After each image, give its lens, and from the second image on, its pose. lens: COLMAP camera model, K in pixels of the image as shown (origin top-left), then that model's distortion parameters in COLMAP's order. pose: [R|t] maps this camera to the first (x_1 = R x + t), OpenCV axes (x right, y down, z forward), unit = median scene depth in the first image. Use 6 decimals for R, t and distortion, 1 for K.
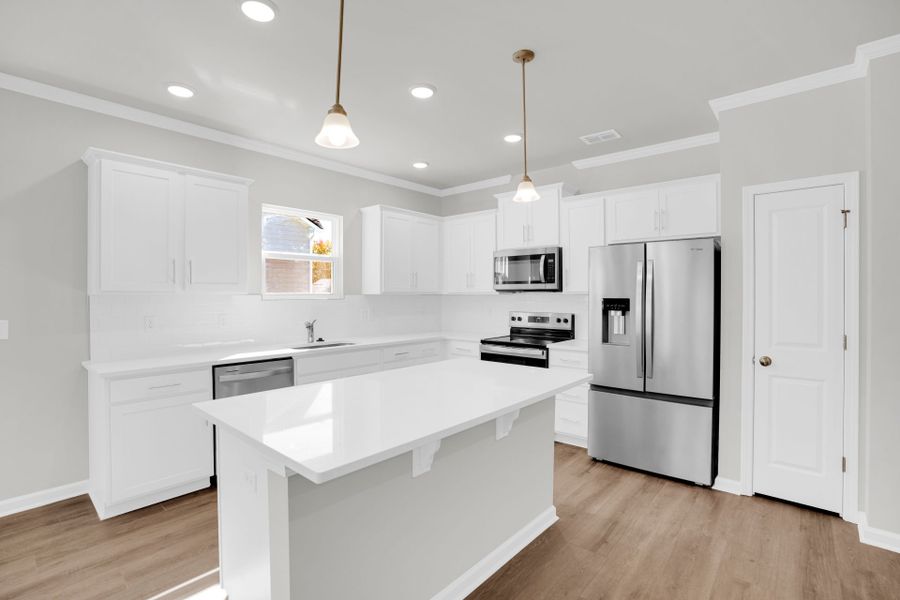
lens RADIAL K [[419.7, 0, 451.7], [0, 419.7, 296.8], [0, 0, 1]] dist [-0.026932, 0.002178]
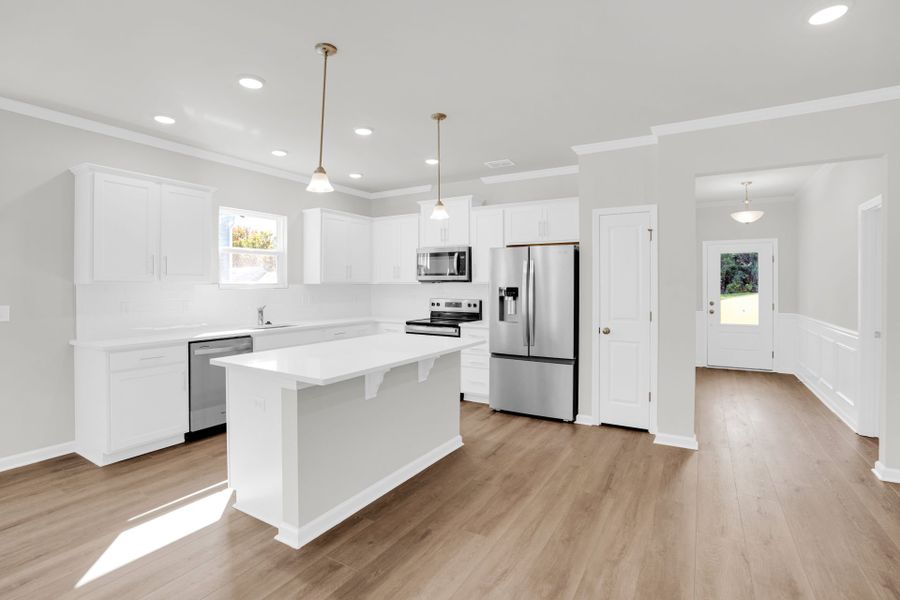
lens RADIAL K [[419.7, 0, 467.4], [0, 419.7, 285.7], [0, 0, 1]] dist [-0.026932, 0.002178]
pose [[0.976105, 0.000433, 0.217300, -0.031975], [-0.000004, 0.999998, -0.001976, 0.001732], [-0.217300, 0.001928, 0.976103, -0.326973]]
